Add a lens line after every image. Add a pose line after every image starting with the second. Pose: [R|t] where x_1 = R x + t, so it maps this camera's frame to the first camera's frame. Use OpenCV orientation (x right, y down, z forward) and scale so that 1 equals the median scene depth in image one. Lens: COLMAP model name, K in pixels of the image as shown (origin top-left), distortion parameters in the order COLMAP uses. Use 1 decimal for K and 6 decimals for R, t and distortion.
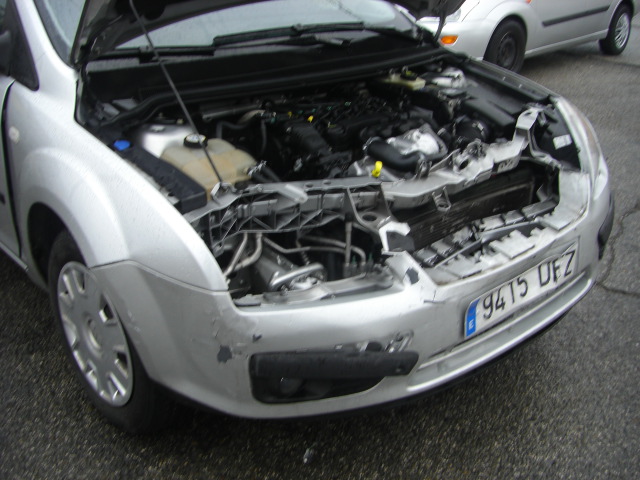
lens RADIAL K [[721.6, 0, 318.3], [0, 721.6, 237.1], [0, 0, 1]] dist [-0.142307, 0.000000]
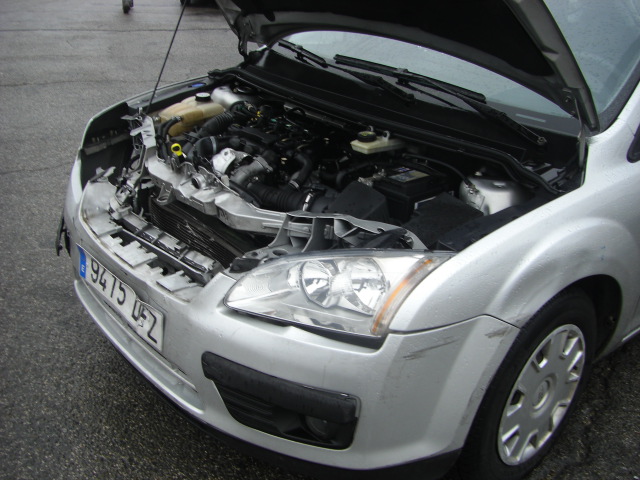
lens RADIAL K [[721.6, 0, 316.7], [0, 721.6, 236.7], [0, 0, 1]] dist [-0.142307, 0.000000]
pose [[-0.033924, 0.369493, -0.928614, 1.197776], [-0.484830, 0.806414, 0.338581, -0.478790], [0.873950, 0.461706, 0.151785, 1.057271]]
